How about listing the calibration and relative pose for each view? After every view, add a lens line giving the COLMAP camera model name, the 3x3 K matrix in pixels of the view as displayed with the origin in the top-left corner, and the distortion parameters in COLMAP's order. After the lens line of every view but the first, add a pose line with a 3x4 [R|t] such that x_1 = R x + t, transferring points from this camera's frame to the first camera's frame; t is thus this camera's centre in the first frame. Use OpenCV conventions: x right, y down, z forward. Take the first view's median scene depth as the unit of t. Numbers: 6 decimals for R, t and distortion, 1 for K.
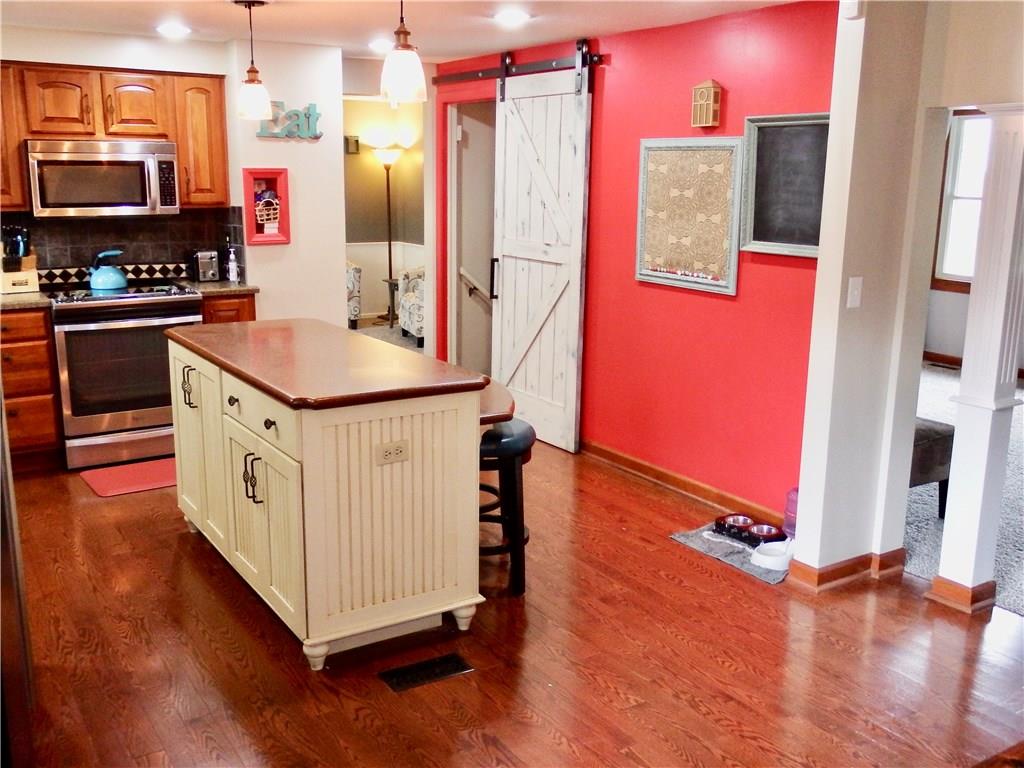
lens RADIAL K [[988.4, 0, 513.3], [0, 988.4, 389.7], [0, 0, 1]] dist [-0.015329, 0.000000]
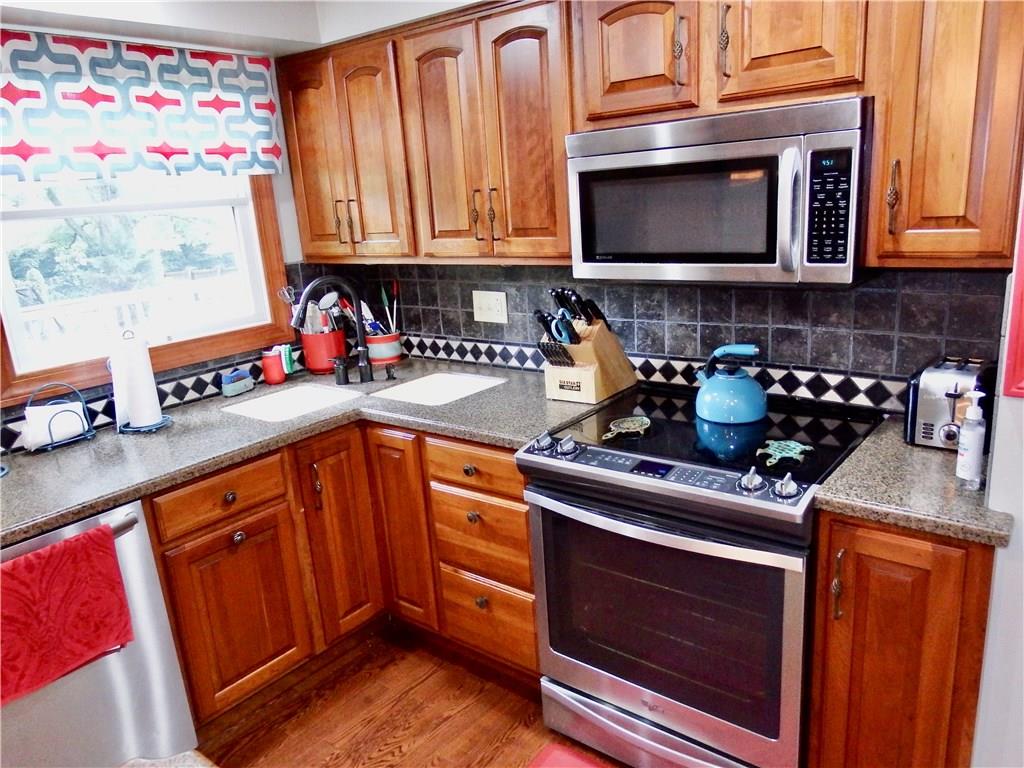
lens RADIAL K [[739.4, 0, 512.4], [0, 739.4, 382.7], [0, 0, 1]] dist [-0.017414, 0.006490]
pose [[0.313295, 0.209973, -0.926152, -0.098735], [-0.136259, 0.975098, 0.174977, -0.171793], [0.939830, 0.071377, 0.334104, 0.772442]]
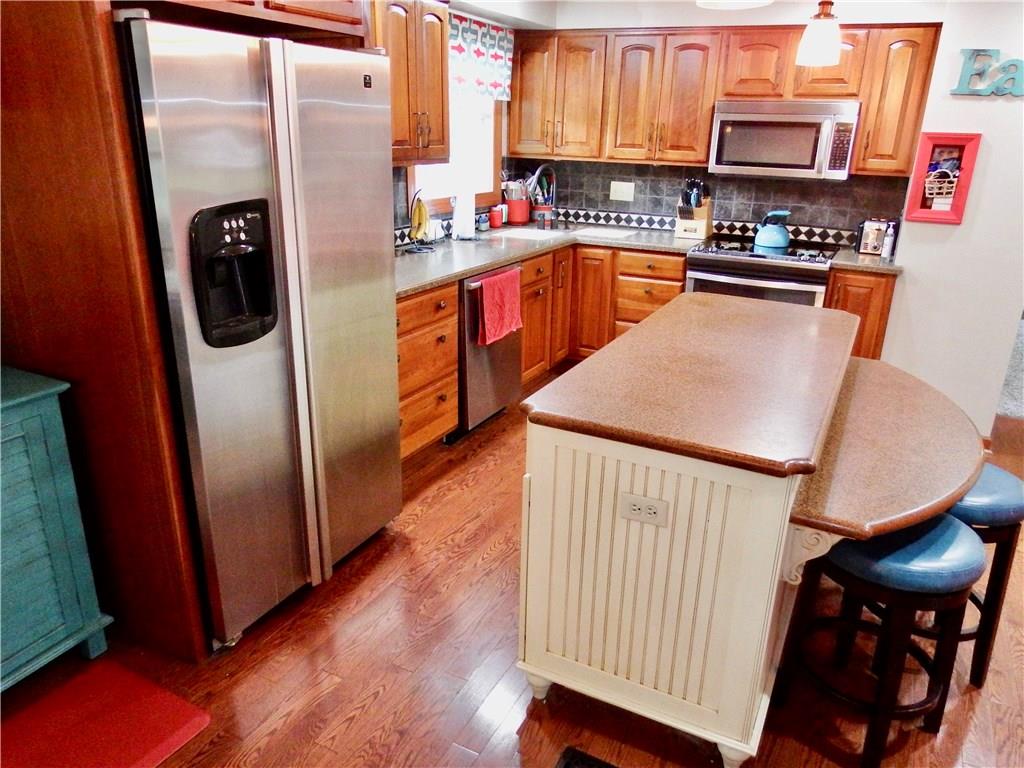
lens RADIAL K [[739.4, 0, 507.9], [0, 739.4, 389.2], [0, 0, 1]] dist [-0.017414, 0.006490]
pose [[0.494797, 0.297417, -0.816528, 0.145491], [-0.210633, 0.952637, 0.219356, -0.070927], [0.843095, 0.063451, 0.534008, 0.348115]]
